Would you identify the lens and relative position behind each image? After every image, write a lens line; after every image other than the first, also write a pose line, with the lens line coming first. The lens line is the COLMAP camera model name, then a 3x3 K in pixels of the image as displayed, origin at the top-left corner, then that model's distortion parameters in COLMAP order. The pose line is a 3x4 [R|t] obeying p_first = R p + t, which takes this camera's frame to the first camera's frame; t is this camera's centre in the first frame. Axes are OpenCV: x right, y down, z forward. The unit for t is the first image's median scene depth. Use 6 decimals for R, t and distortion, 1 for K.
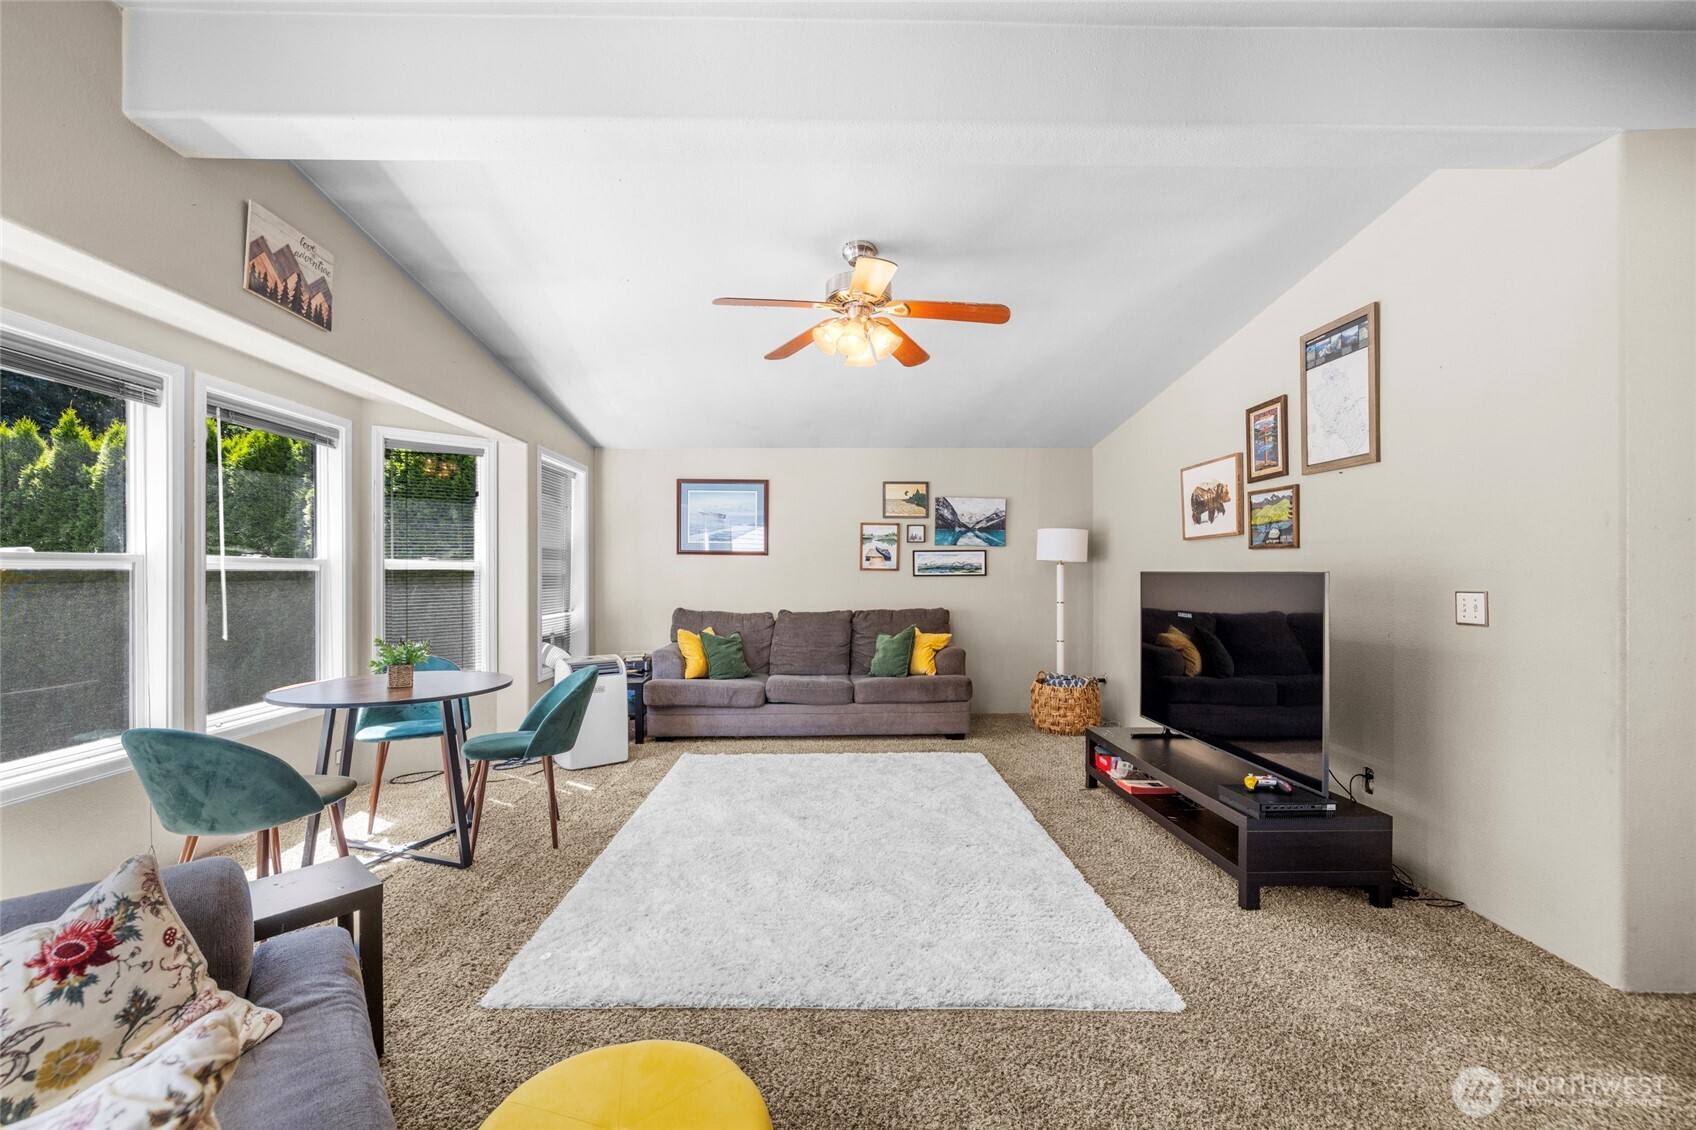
lens RADIAL K [[721.3, 0, 843.9], [0, 721.3, 570.4], [0, 0, 1]] dist [-0.000046, -0.000031]
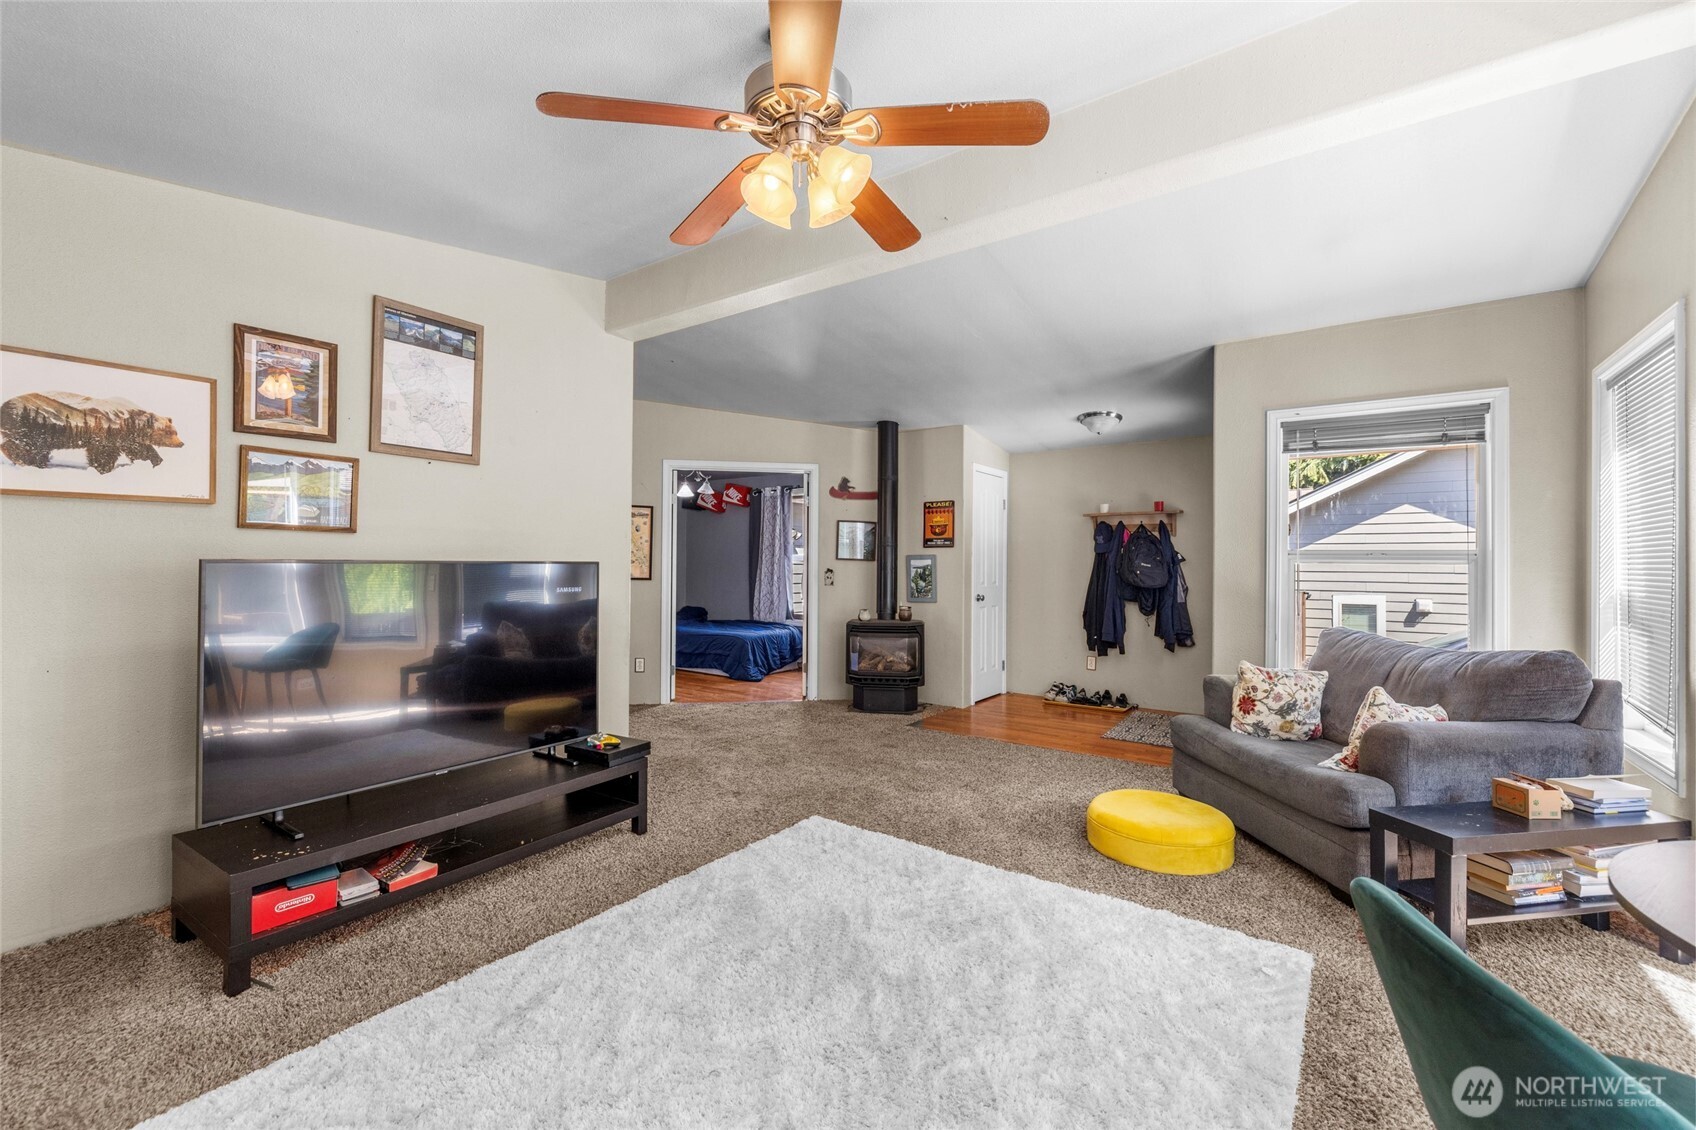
lens RADIAL K [[721.3, 0, 847.0], [0, 721.3, 560.3], [0, 0, 1]] dist [-0.000046, -0.000031]
pose [[-0.797547, 0.000719, 0.603256, -0.364387], [-0.004801, 0.999960, -0.007538, 0.005144], [-0.603237, -0.008908, -0.797512, 1.371777]]
